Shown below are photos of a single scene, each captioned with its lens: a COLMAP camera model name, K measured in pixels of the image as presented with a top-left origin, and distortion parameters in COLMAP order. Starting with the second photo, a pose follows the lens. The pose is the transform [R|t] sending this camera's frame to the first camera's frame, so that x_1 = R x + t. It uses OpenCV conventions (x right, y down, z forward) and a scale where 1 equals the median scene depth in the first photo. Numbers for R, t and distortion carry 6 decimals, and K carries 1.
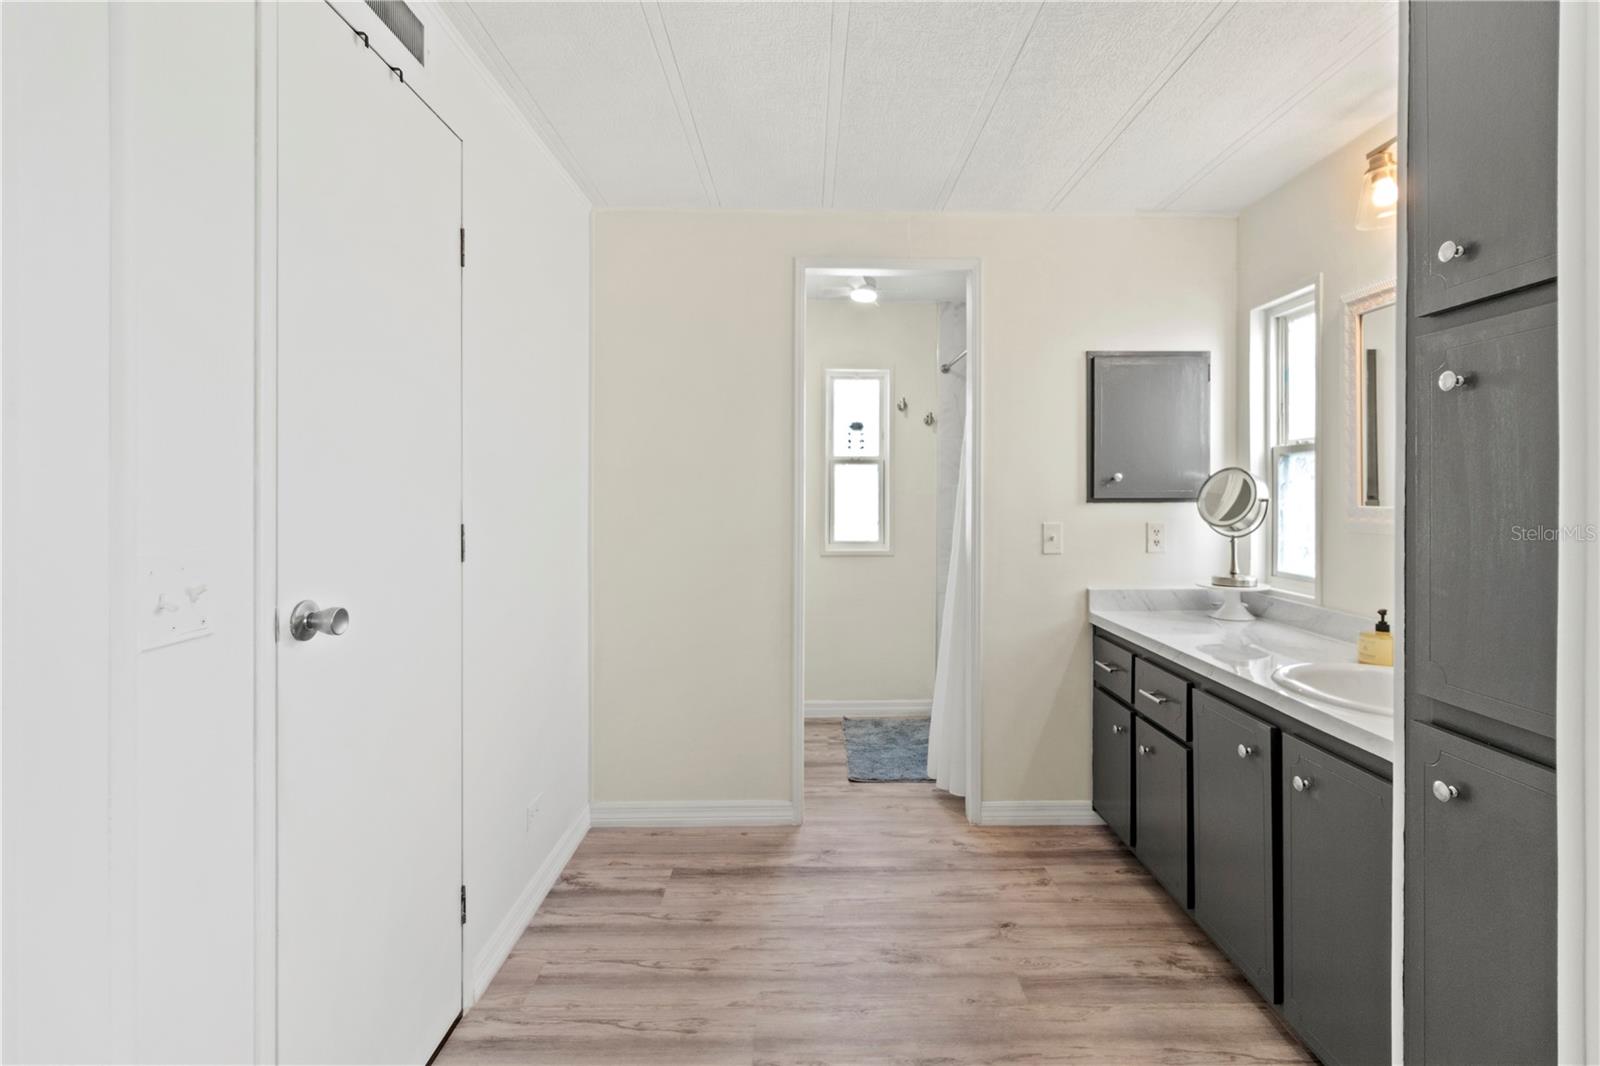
lens RADIAL K [[759.7, 0, 810.8], [0, 759.7, 506.4], [0, 0, 1]] dist [0.001055, -0.000183]
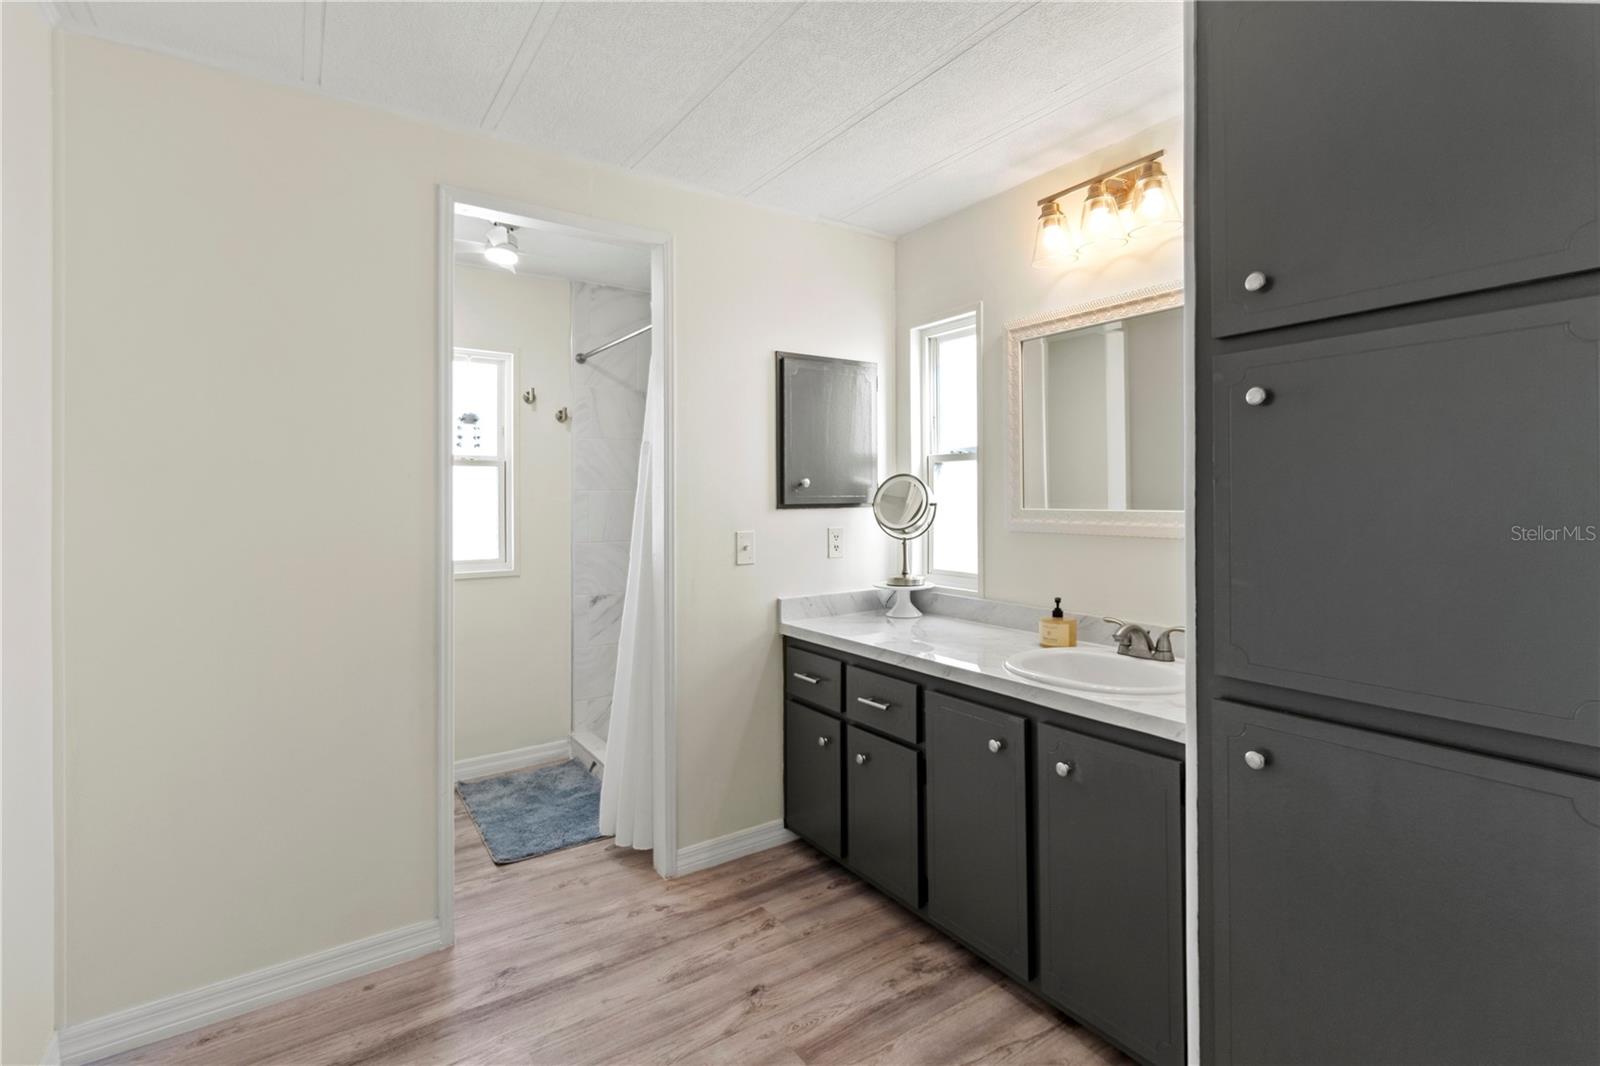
lens RADIAL K [[759.7, 0, 810.8], [0, 759.7, 506.4], [0, 0, 1]] dist [0.001055, -0.000183]
pose [[0.823373, -0.011676, 0.567380, -0.153926], [0.017294, 0.999840, -0.004522, -0.003376], [-0.567237, 0.013536, 0.823444, 0.195843]]
